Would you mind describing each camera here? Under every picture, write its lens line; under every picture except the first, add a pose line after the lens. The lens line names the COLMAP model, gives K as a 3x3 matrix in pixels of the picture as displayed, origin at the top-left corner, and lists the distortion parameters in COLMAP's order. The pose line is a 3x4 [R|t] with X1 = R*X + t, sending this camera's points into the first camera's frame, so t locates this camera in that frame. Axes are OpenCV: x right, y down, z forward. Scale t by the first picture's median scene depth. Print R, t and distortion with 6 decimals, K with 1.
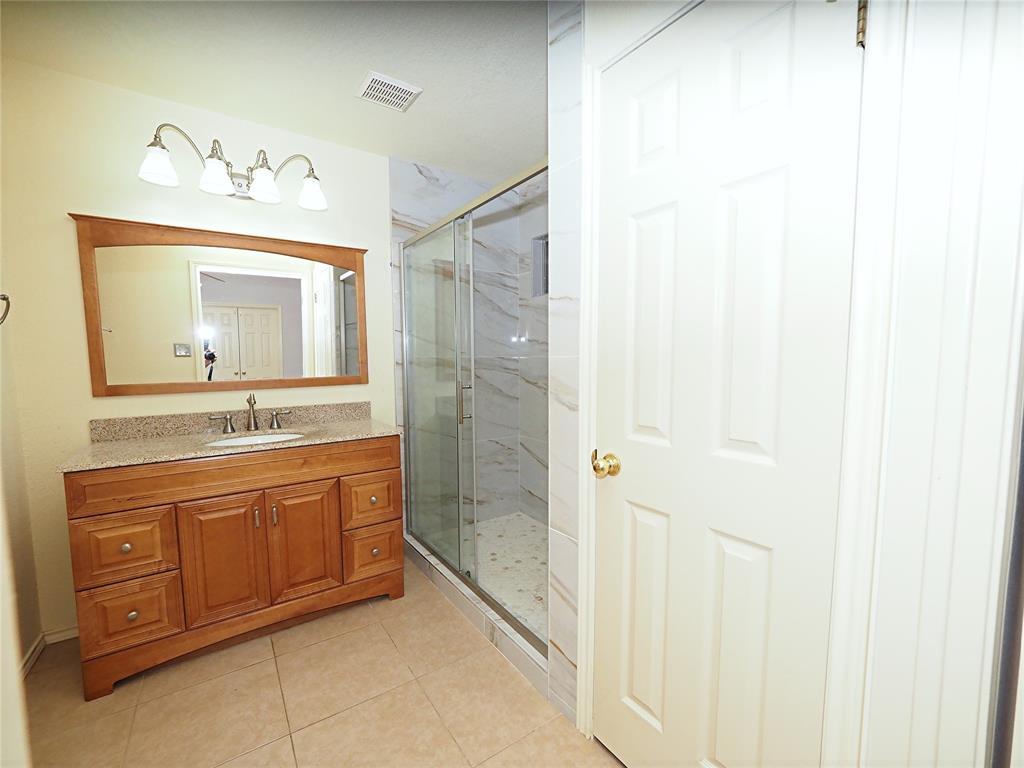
lens RADIAL K [[429.6, 0, 506.8], [0, 429.6, 390.5], [0, 0, 1]] dist [-0.011185, 0.000813]
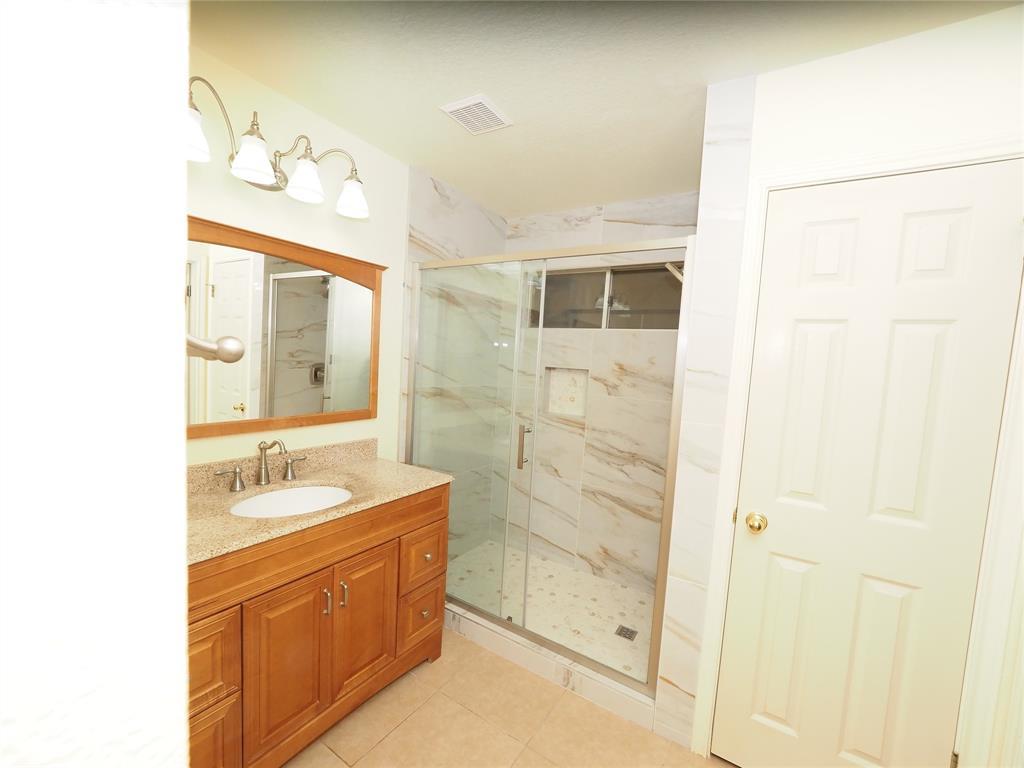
lens RADIAL K [[429.6, 0, 508.5], [0, 429.6, 391.0], [0, 0, 1]] dist [-0.011185, 0.000813]
pose [[0.921118, 0.033328, 0.387855, -0.489179], [-0.034428, 0.999399, -0.004114, -0.090328], [-0.387759, -0.009564, 0.921711, 0.102562]]
